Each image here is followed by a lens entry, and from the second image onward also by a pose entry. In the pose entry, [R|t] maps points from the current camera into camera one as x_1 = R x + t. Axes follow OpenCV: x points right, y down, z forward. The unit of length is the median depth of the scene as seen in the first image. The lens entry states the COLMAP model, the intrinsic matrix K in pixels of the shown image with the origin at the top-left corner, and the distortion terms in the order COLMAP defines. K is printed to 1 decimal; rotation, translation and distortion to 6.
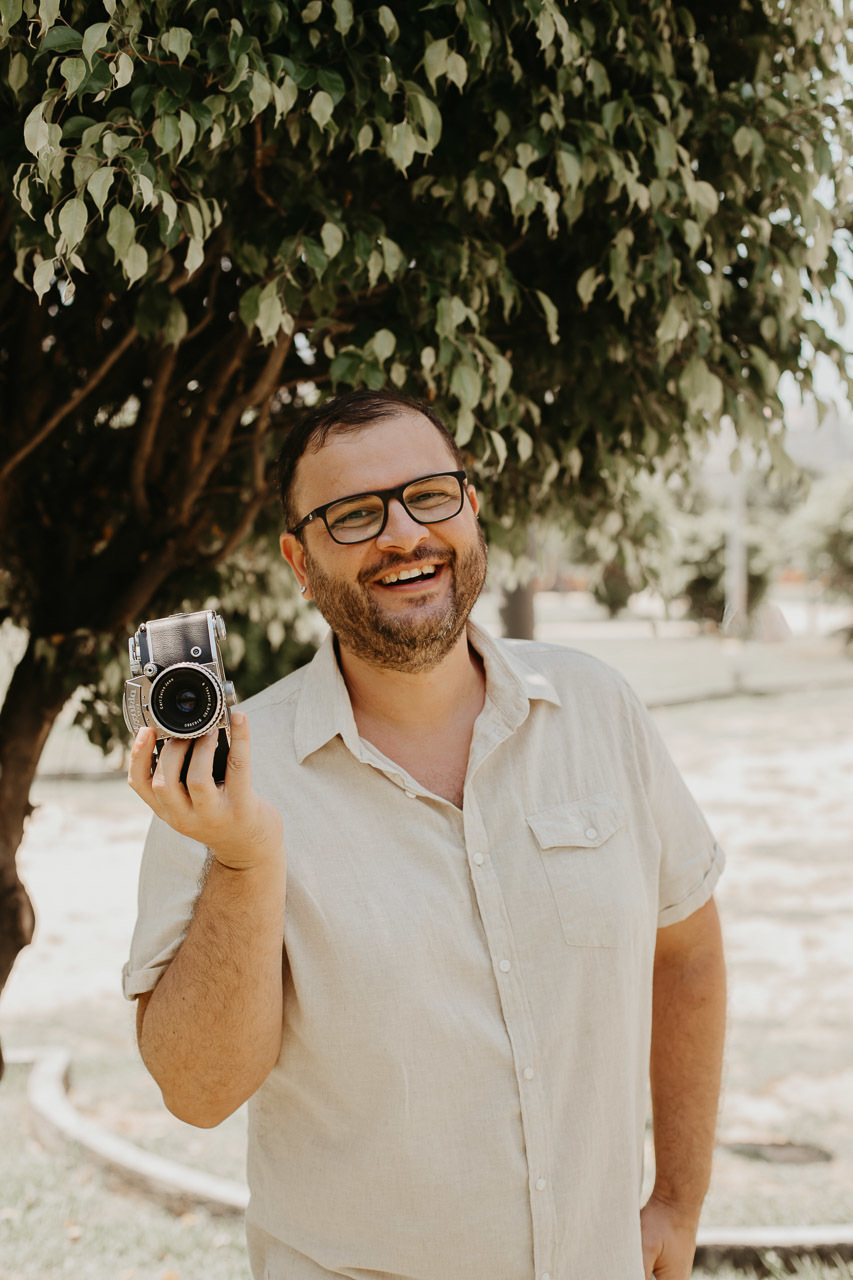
lens RADIAL K [[1842.4, 0, 428.6], [0, 1842.4, 664.1], [0, 0, 1]] dist [-0.190866, 0.210344]
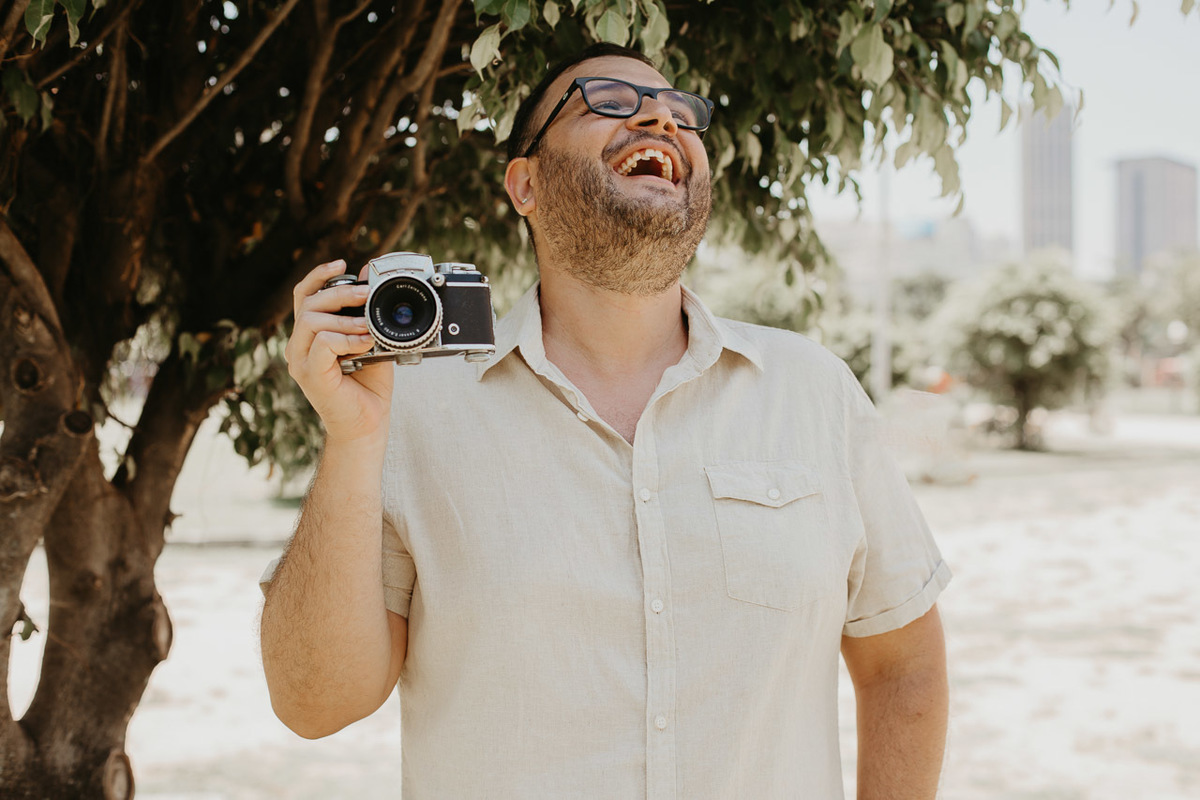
lens RADIAL K [[1727.2, 0, 647.1], [0, 1727.2, 404.9], [0, 0, 1]] dist [-0.190866, 0.210344]
pose [[0.999340, 0.015517, 0.032853, -0.001693], [-0.014532, 0.999443, -0.030029, 0.043637], [-0.033301, 0.029532, 0.999009, 0.110071]]
